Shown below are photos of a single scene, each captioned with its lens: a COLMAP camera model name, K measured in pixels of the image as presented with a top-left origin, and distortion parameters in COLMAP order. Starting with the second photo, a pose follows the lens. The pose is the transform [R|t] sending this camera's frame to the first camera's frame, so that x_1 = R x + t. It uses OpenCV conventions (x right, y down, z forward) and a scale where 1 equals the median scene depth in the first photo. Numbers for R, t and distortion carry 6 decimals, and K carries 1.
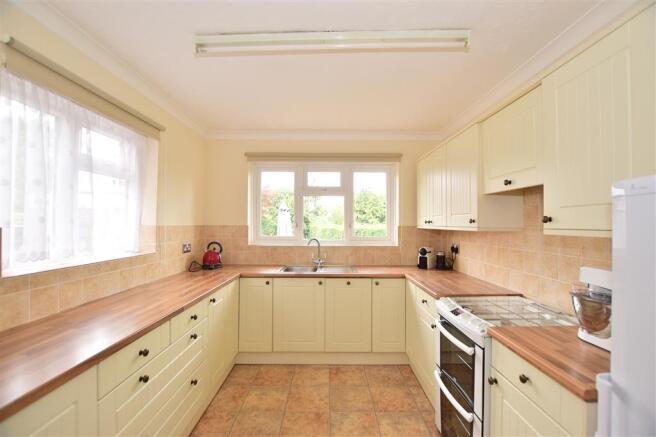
lens RADIAL K [[291.6, 0, 328.4], [0, 291.6, 221.2], [0, 0, 1]] dist [-0.017981, -0.000128]
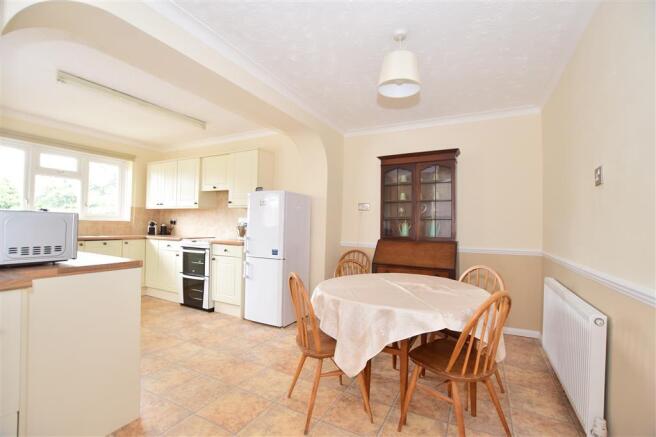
lens RADIAL K [[291.6, 0, 328.6], [0, 291.6, 220.8], [0, 0, 1]] dist [-0.017981, -0.000128]
pose [[0.475806, 0.017549, 0.879375, -0.593669], [-0.026235, 0.999639, -0.005754, 0.075498], [-0.879159, -0.020333, 0.476095, -0.563950]]
